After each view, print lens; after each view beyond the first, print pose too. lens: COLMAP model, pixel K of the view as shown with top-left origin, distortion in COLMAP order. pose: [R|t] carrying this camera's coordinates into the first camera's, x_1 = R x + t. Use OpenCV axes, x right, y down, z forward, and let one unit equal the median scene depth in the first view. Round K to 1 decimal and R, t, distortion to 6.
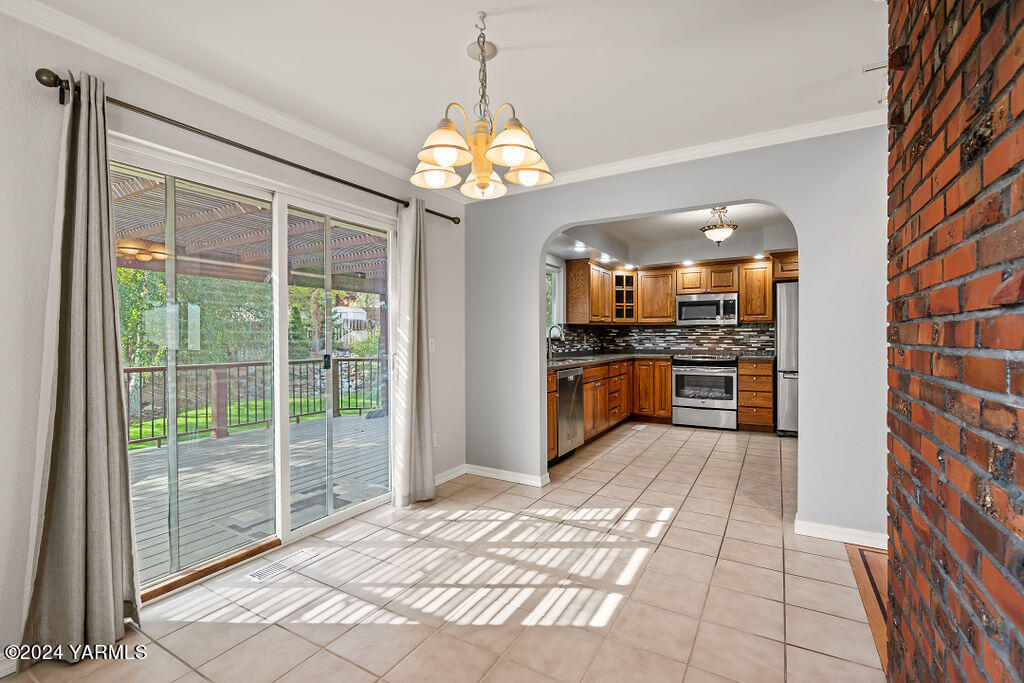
lens RADIAL K [[472.4, 0, 514.3], [0, 472.4, 335.0], [0, 0, 1]] dist [-0.011887, 0.000900]
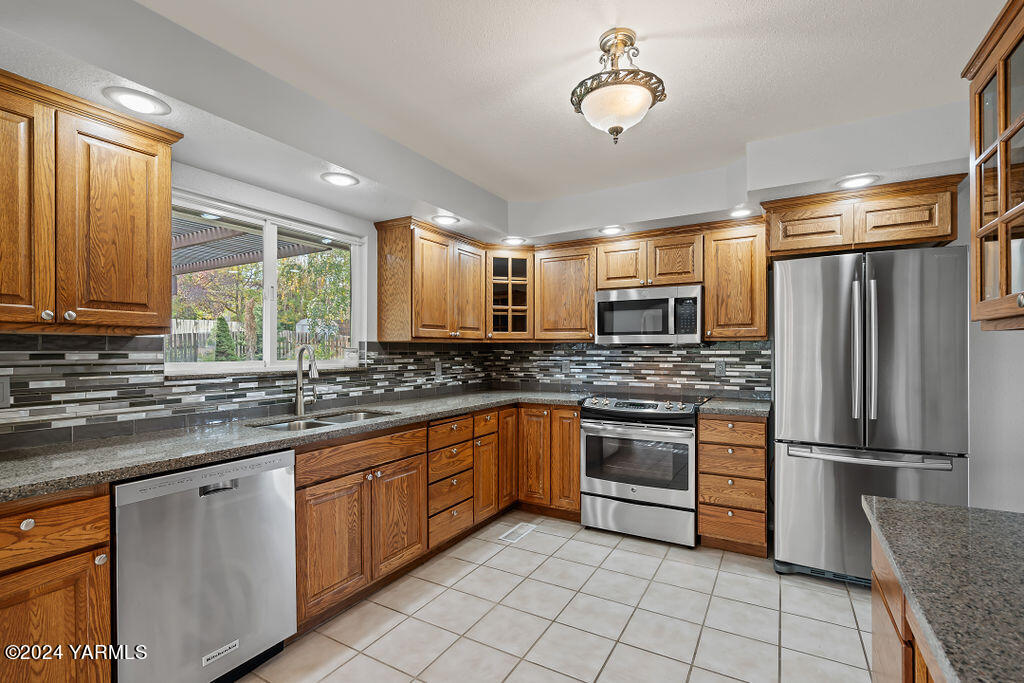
lens RADIAL K [[472.4, 0, 505.9], [0, 472.4, 348.9], [0, 0, 1]] dist [-0.011887, 0.000900]
pose [[0.999803, 0.003080, -0.019615, 0.266115], [-0.003045, 0.999994, 0.001802, -0.016876], [0.019620, -0.001742, 0.999806, 0.466157]]
